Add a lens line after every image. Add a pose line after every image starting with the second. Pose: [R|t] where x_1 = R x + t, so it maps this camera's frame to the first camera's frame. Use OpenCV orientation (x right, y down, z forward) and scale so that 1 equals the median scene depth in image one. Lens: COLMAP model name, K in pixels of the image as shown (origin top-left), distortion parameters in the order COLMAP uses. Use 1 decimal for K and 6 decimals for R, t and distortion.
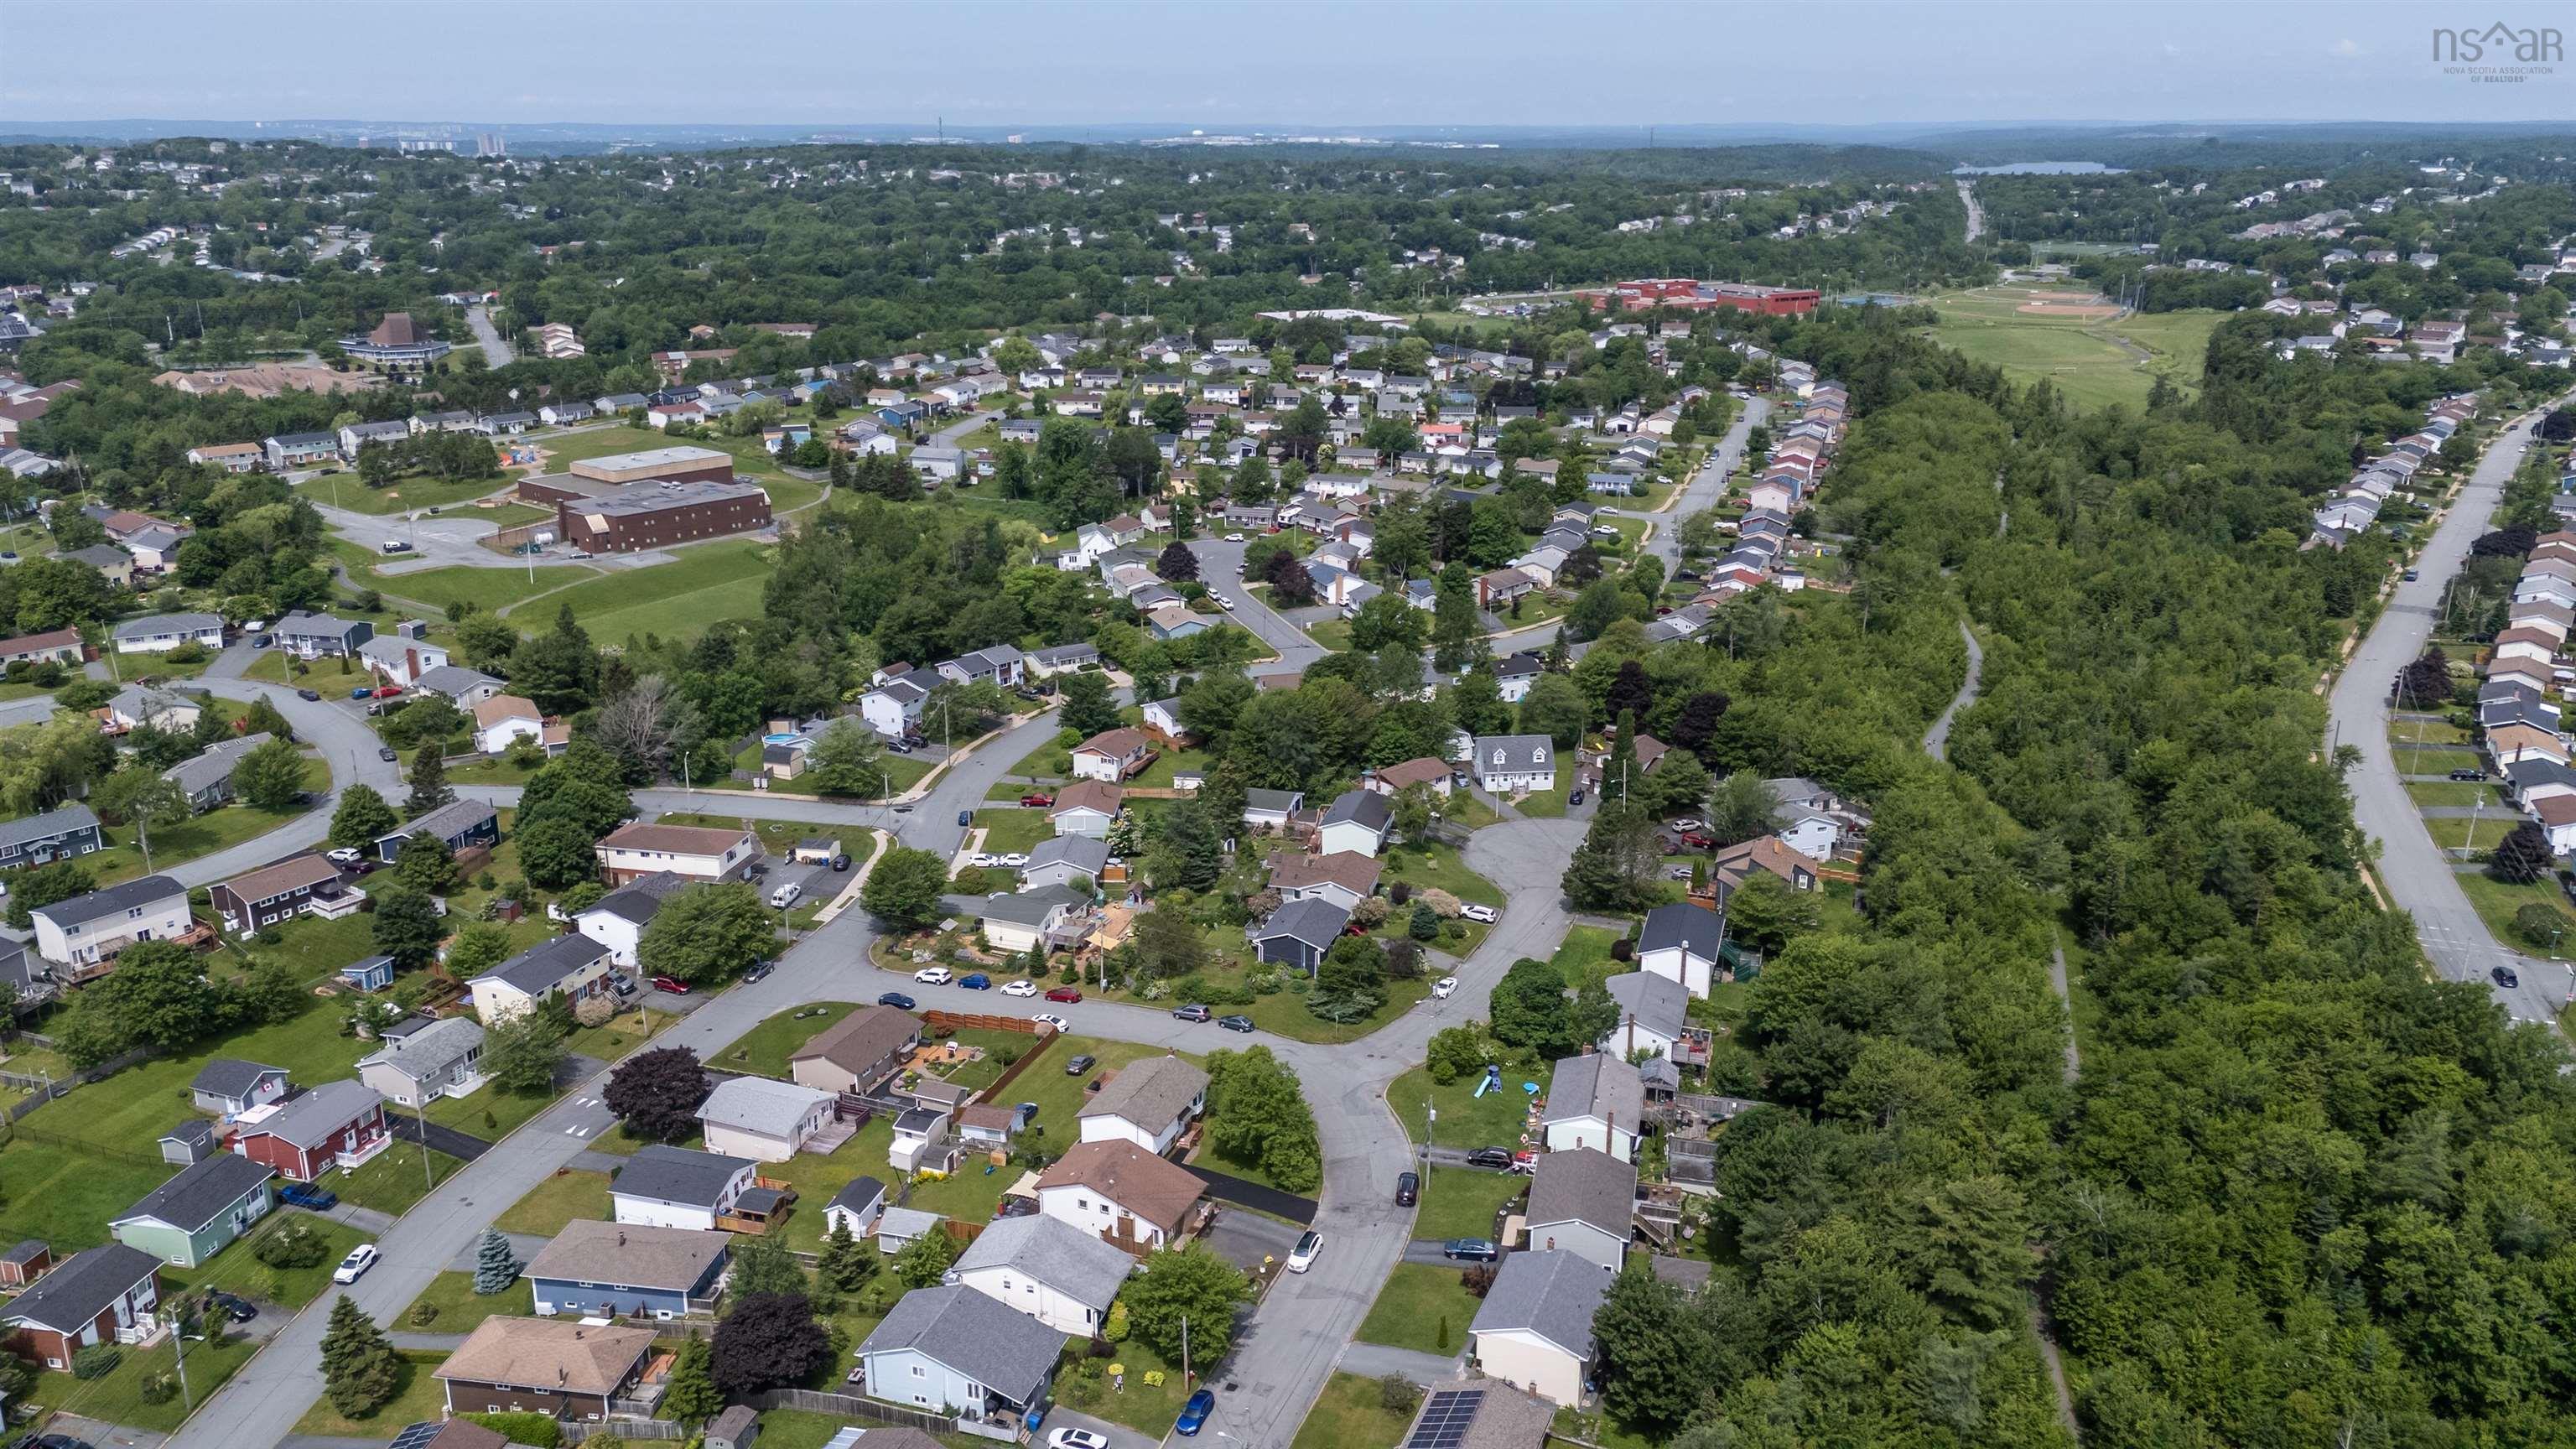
lens RADIAL K [[1869.1, 0, 1288.0], [0, 1869.1, 724.5], [0, 0, 1]] dist [0.076645, -0.079982]
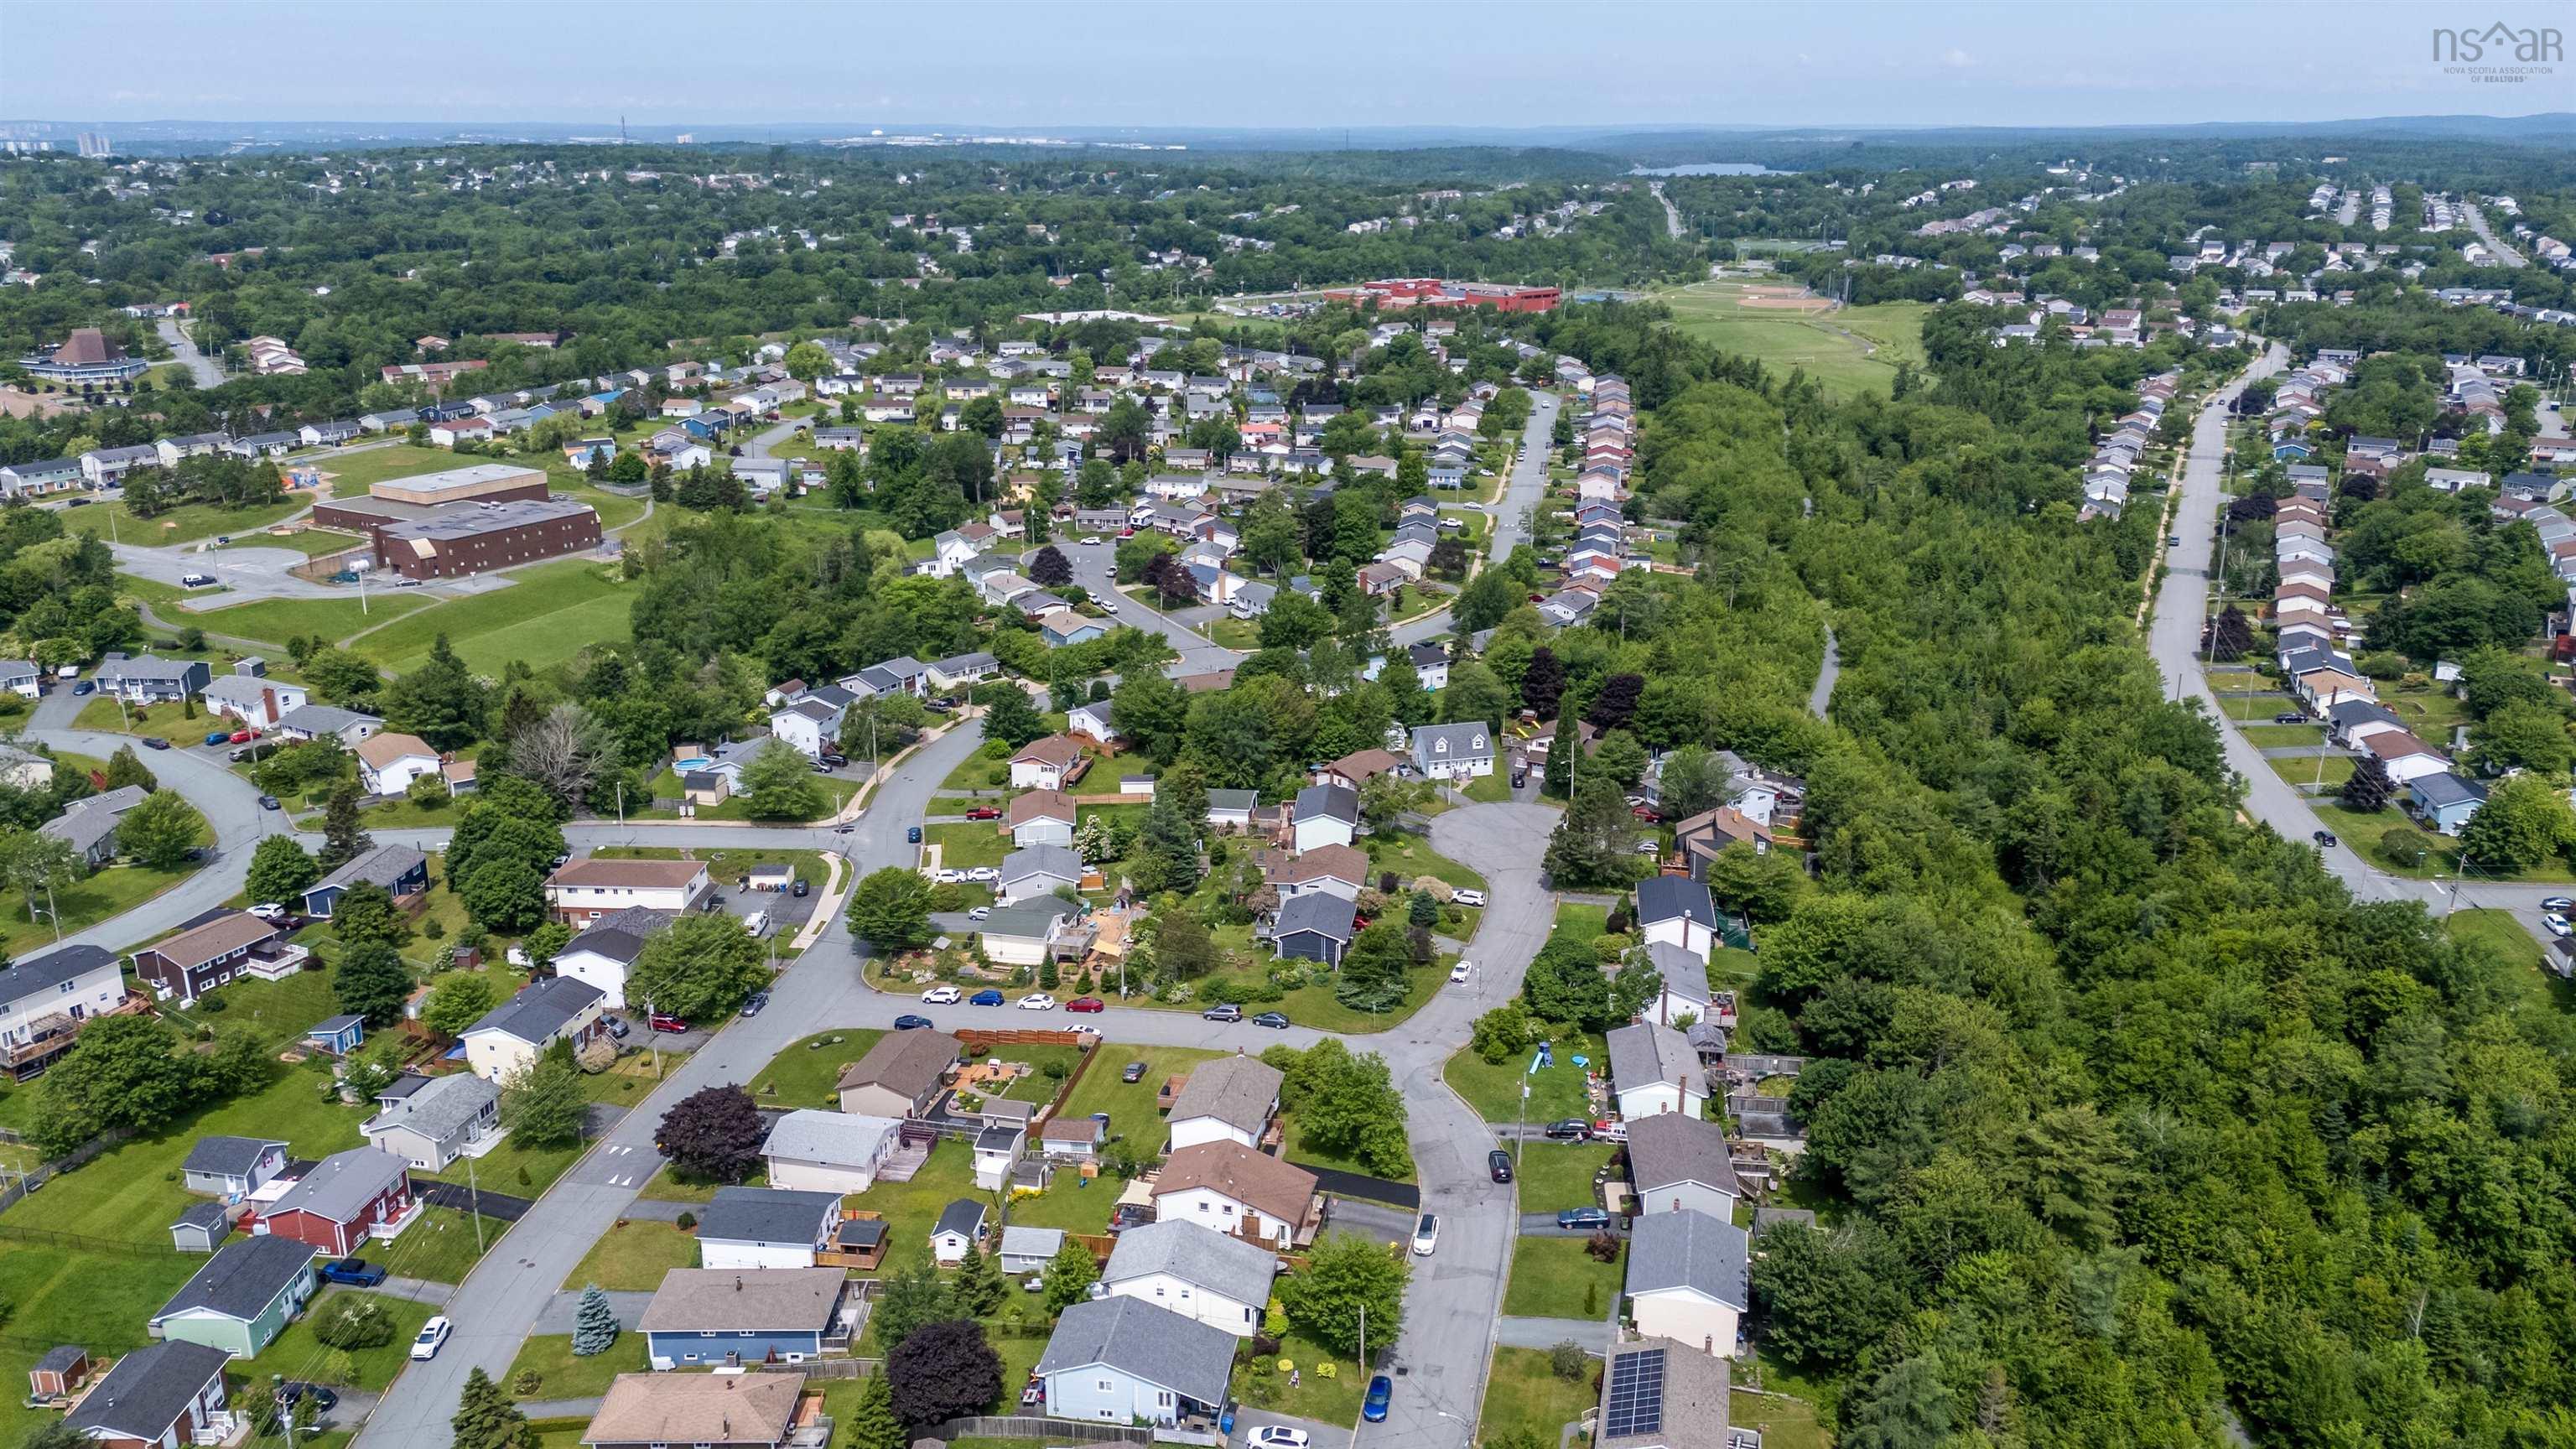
lens RADIAL K [[1869.1, 0, 1288.0], [0, 1869.1, 724.5], [0, 0, 1]] dist [0.076645, -0.079982]
pose [[0.986985, -0.047954, 0.153494, -0.121834], [0.048022, 0.998841, 0.003271, -0.001400], [-0.153473, 0.004143, 0.988144, 0.002630]]
